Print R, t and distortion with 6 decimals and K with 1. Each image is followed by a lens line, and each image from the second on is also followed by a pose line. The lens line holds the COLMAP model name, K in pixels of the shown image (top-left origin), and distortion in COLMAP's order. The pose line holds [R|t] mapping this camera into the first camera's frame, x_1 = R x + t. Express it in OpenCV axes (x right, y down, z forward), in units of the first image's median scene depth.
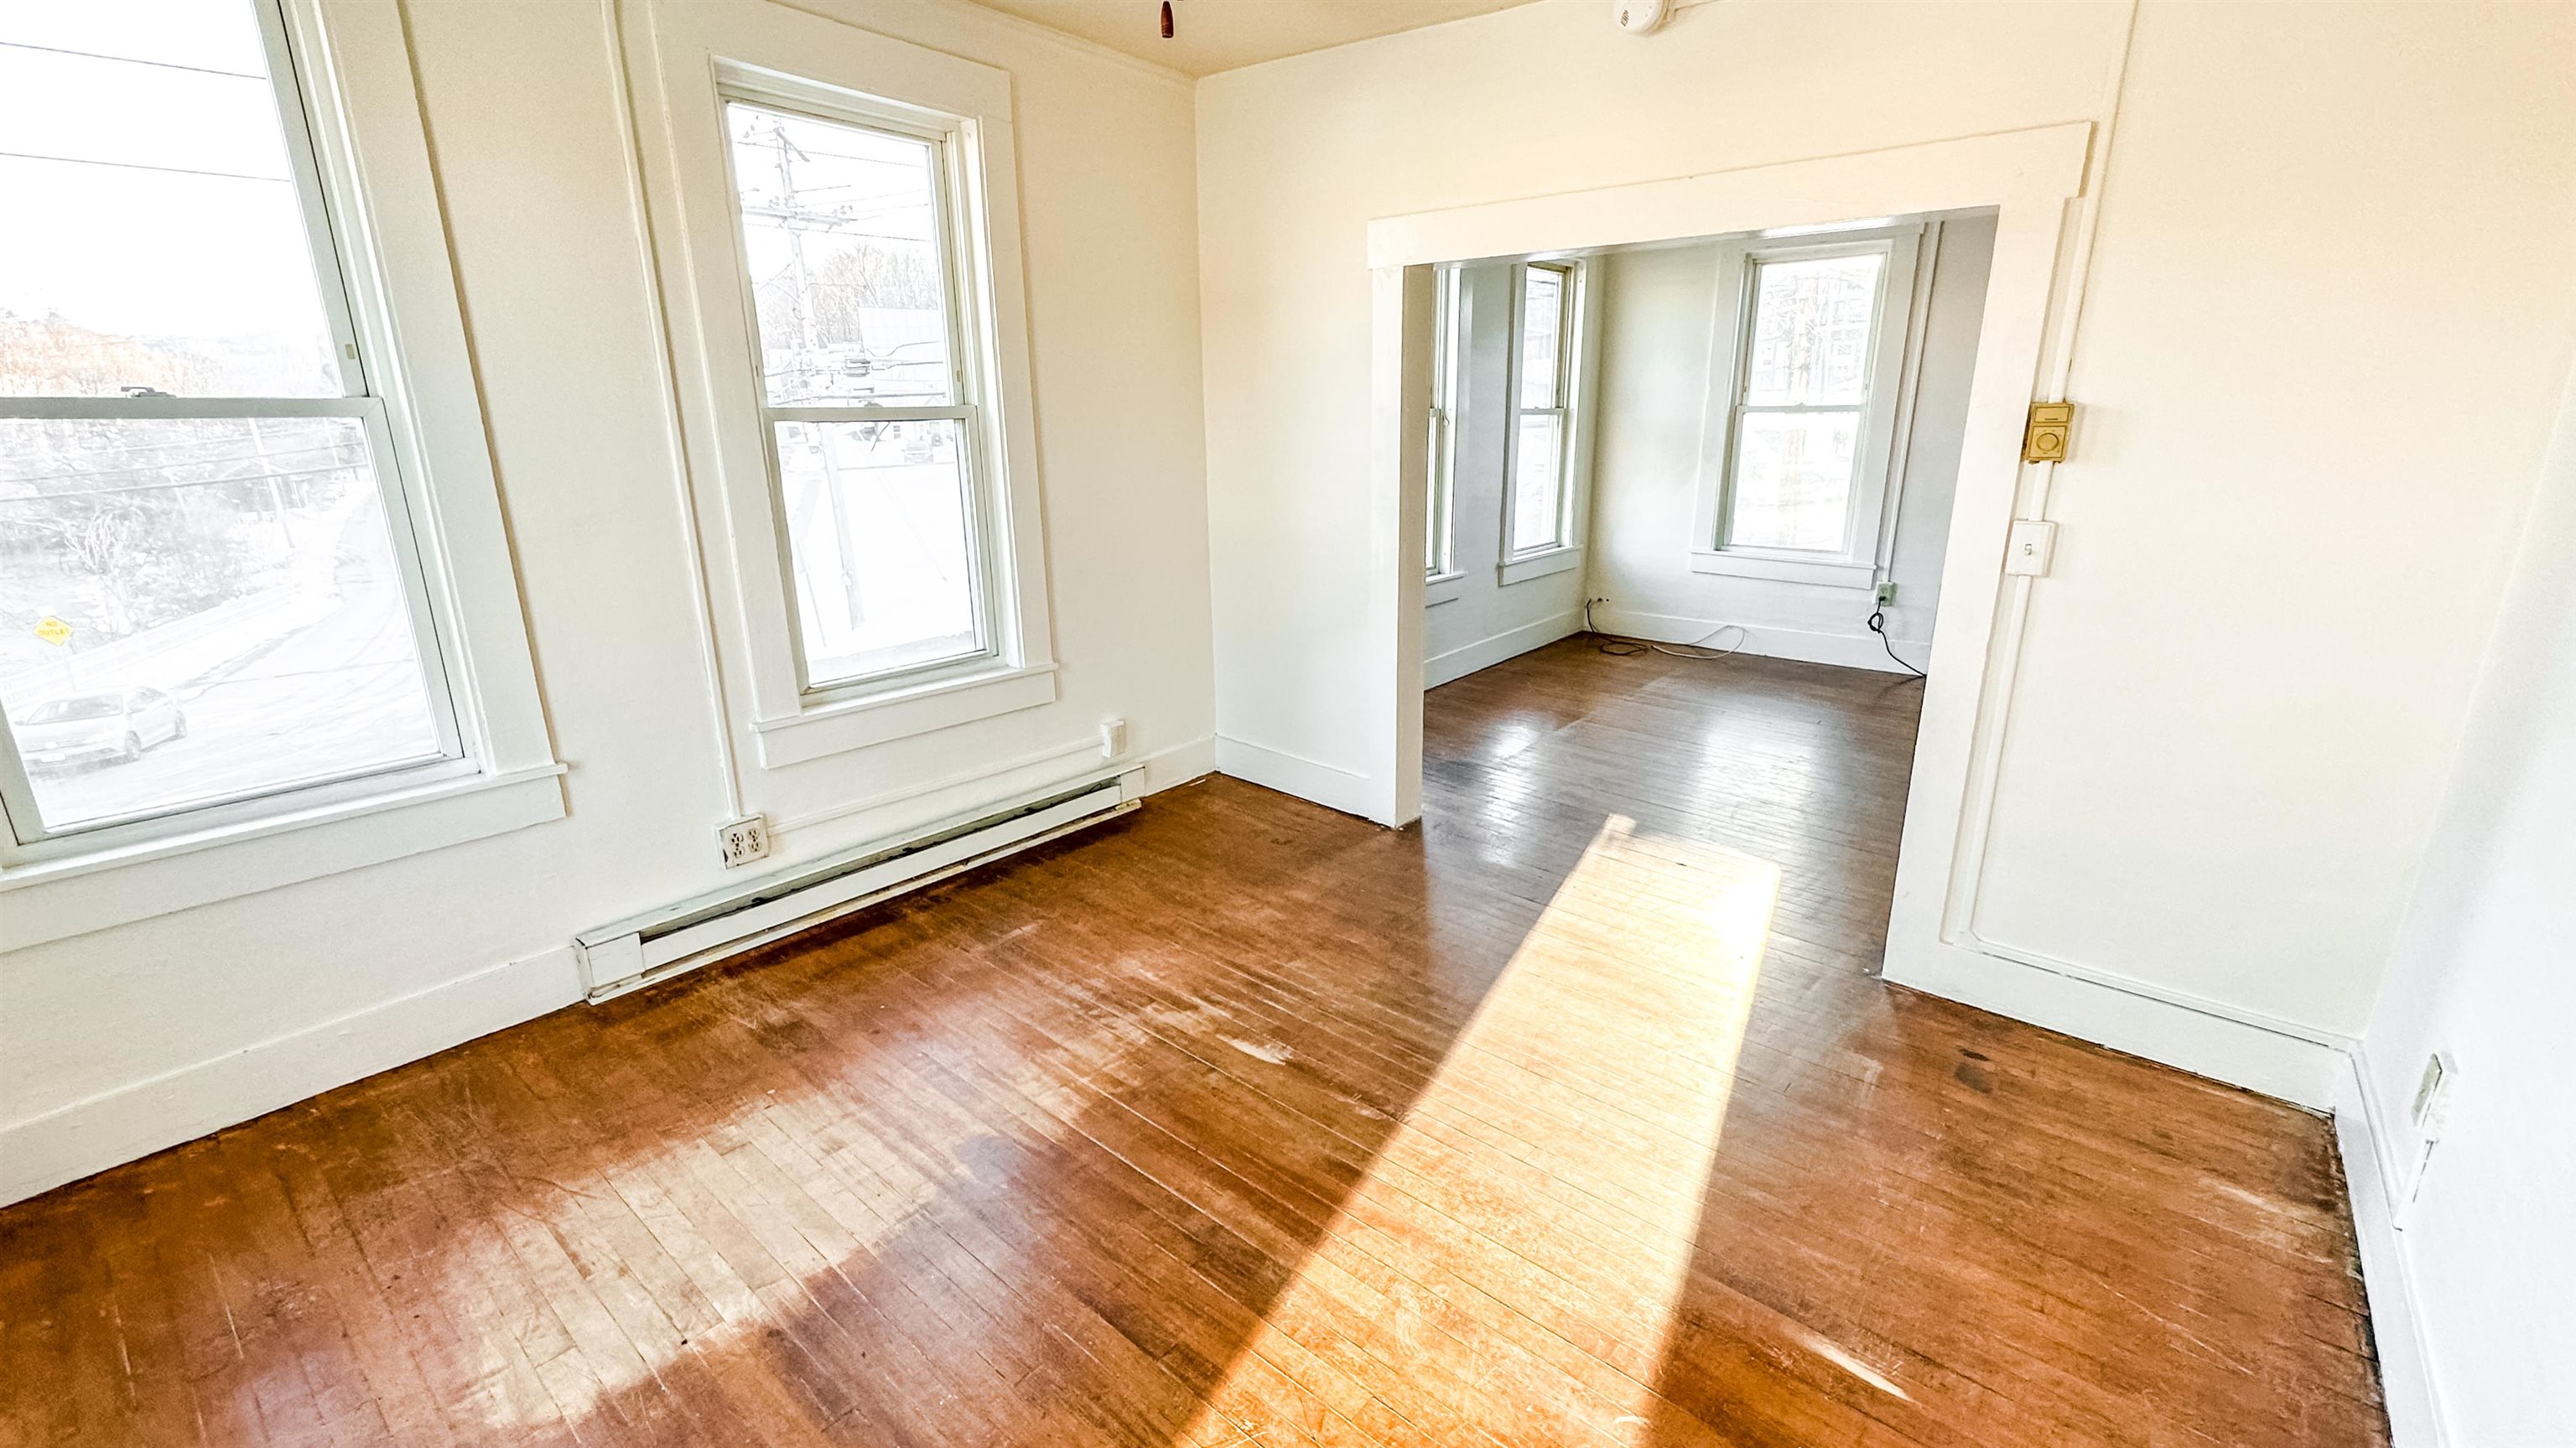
lens RADIAL K [[1054.3, 0, 1295.1], [0, 1054.3, 717.0], [0, 0, 1]] dist [0.001889, 0.000137]
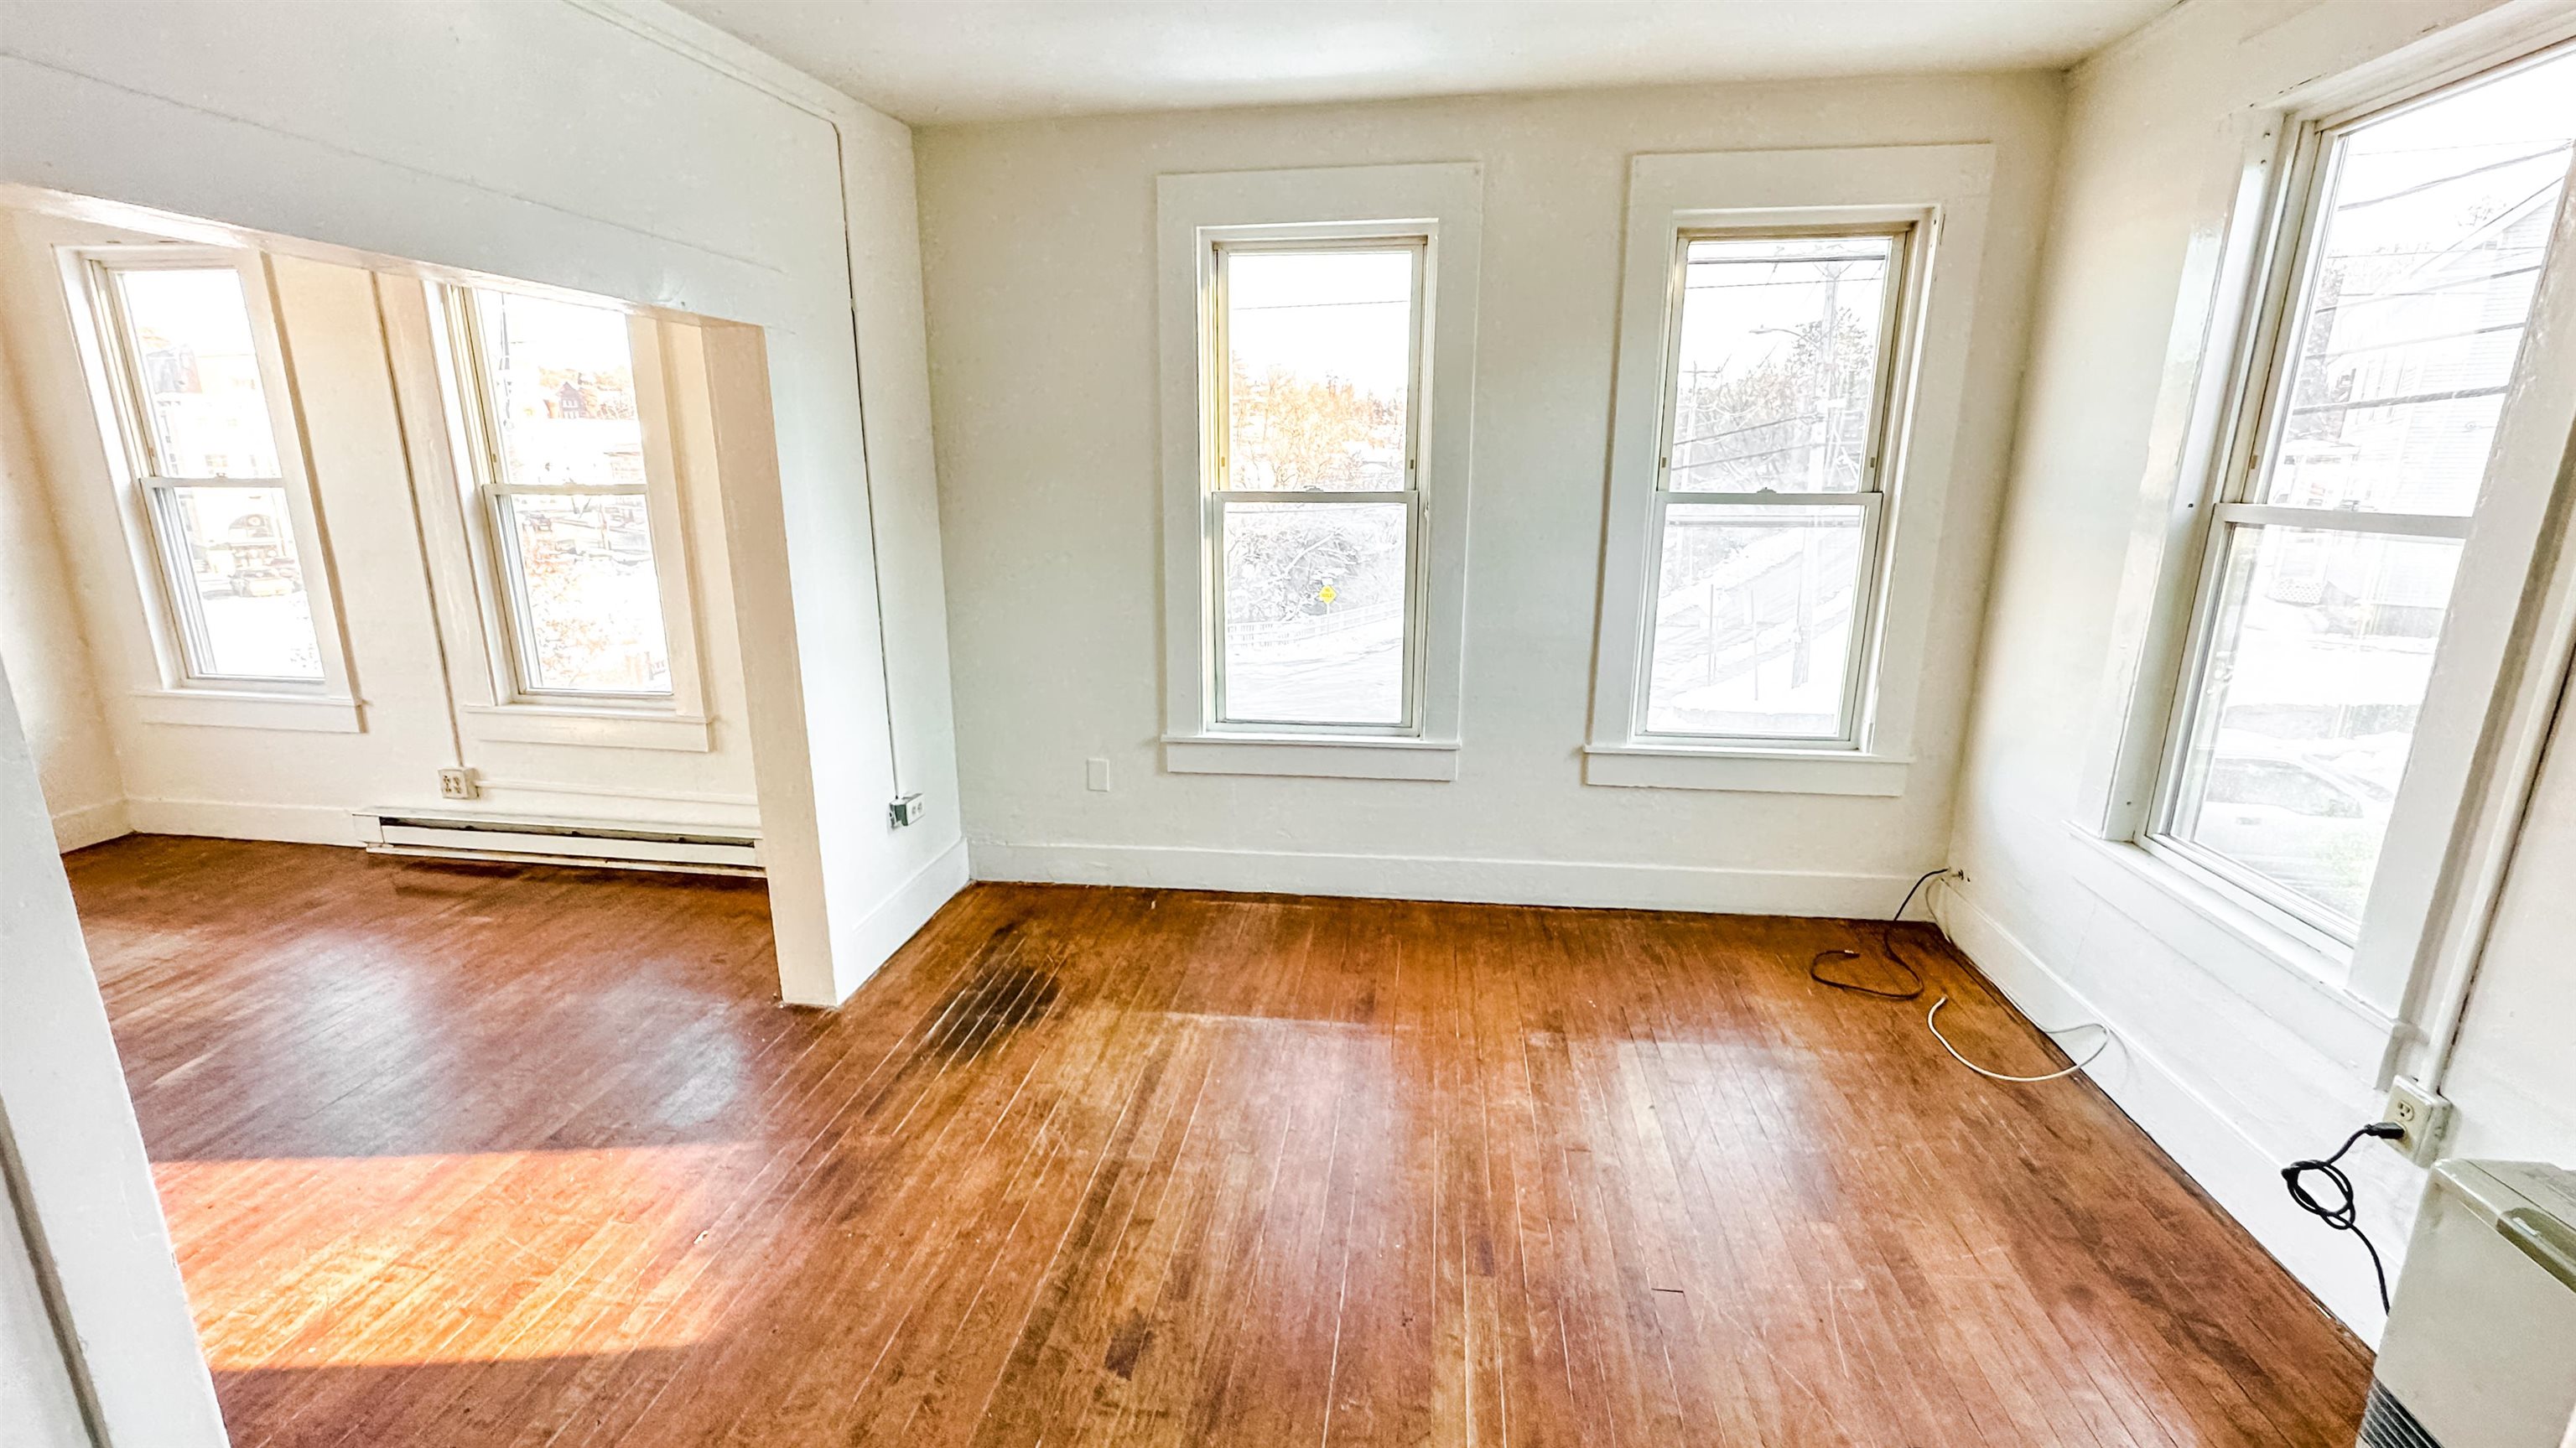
lens RADIAL K [[1054.3, 0, 1298.6], [0, 1054.3, 723.2], [0, 0, 1]] dist [0.001889, 0.000137]
pose [[0.538531, 0.208448, -0.816415, 1.084538], [-0.241174, 0.966512, 0.087685, -0.315497], [0.807353, 0.149677, 0.570769, 0.964016]]
